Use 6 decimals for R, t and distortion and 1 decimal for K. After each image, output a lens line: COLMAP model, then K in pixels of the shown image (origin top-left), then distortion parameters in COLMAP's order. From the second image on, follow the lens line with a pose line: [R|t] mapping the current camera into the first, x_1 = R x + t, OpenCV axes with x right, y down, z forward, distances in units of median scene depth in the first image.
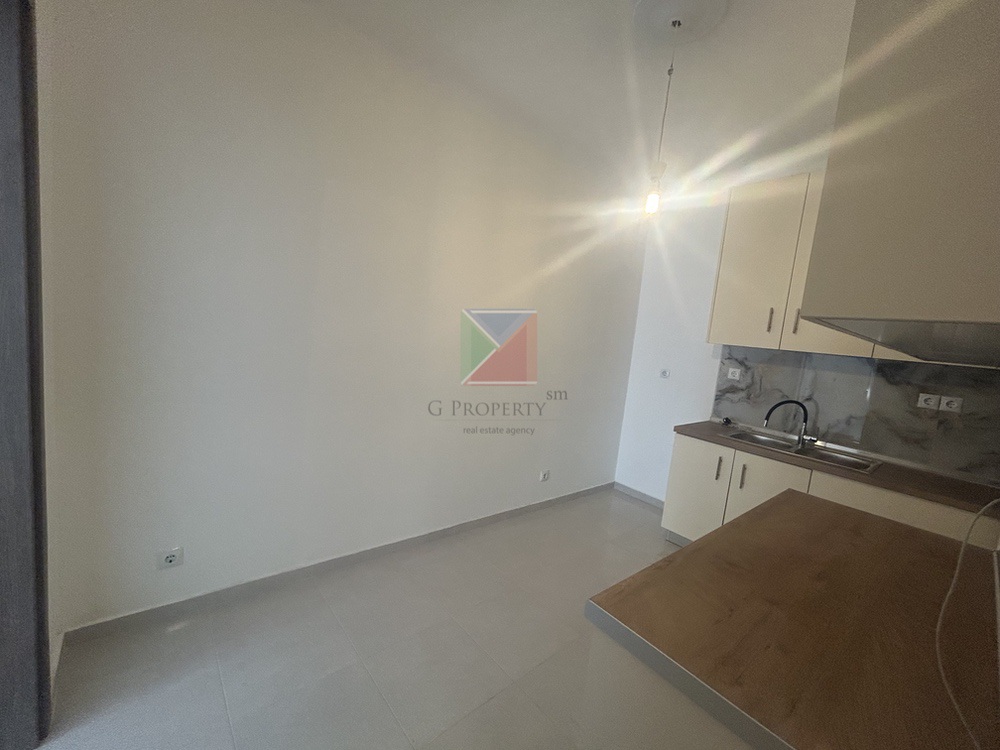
lens RADIAL K [[398.7, 0, 500.7], [0, 398.7, 370.8], [0, 0, 1]] dist [-0.002051, -0.000300]
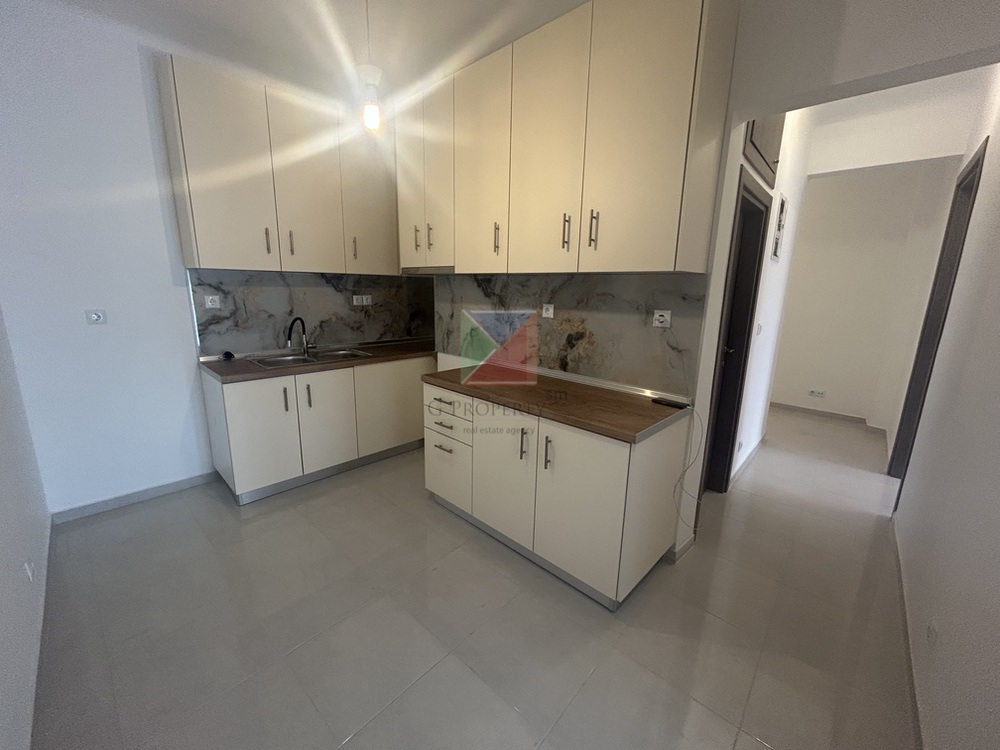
lens RADIAL K [[398.7, 0, 500.7], [0, 398.7, 370.8], [0, 0, 1]] dist [-0.002051, -0.000300]
pose [[-0.113666, -0.308039, 0.944559, -0.369061], [0.072770, 0.945586, 0.317131, -0.083269], [-0.990850, 0.104783, -0.085065, 0.484000]]
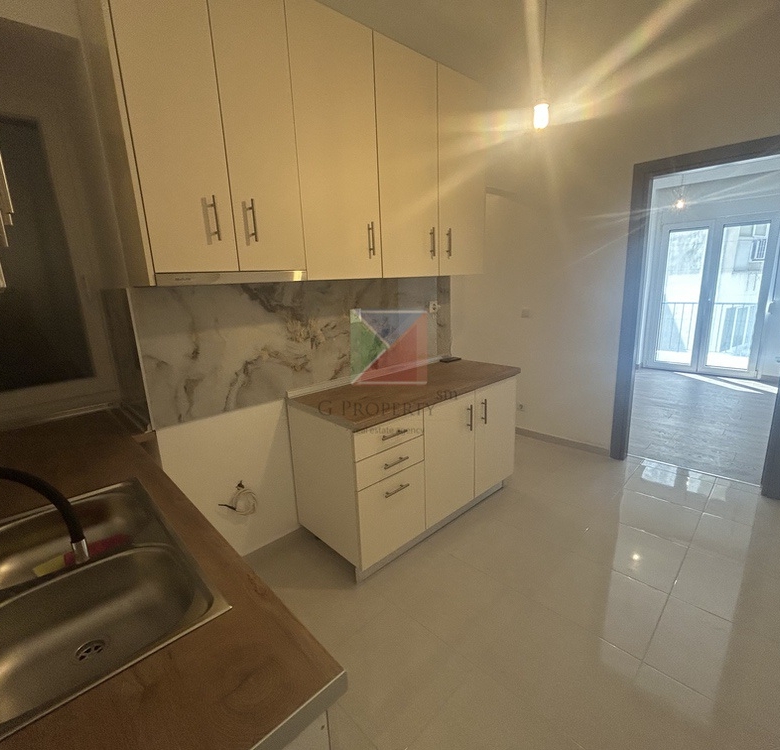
lens RADIAL K [[399.1, 0, 387.1], [0, 399.1, 371.1], [0, 0, 1]] dist [-0.000253, -0.000013]
pose [[-0.996729, -0.048866, -0.064369, 0.416116], [-0.066867, 0.945976, 0.317266, -0.086914], [0.045388, 0.320533, -0.946149, 1.106232]]
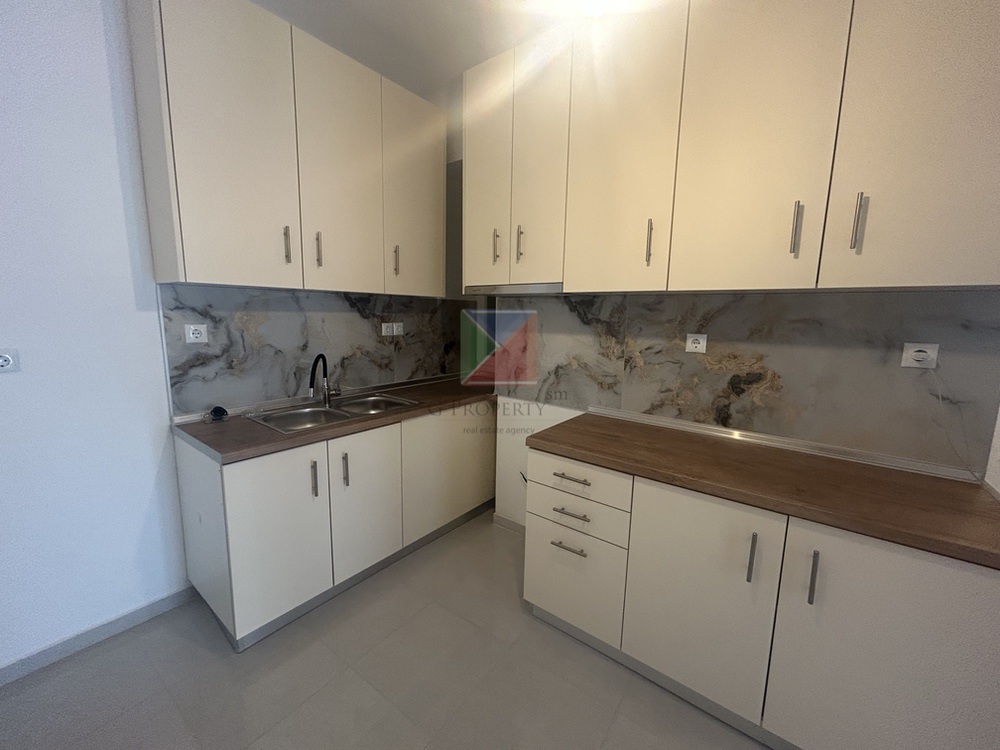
lens RADIAL K [[398.7, 0, 500.7], [0, 398.7, 370.8], [0, 0, 1]] dist [-0.002051, -0.000300]
pose [[-0.215857, -0.245265, 0.945119, -0.079882], [0.061989, 0.962544, 0.263945, -0.069092], [-0.974455, 0.115562, -0.192568, 0.710725]]
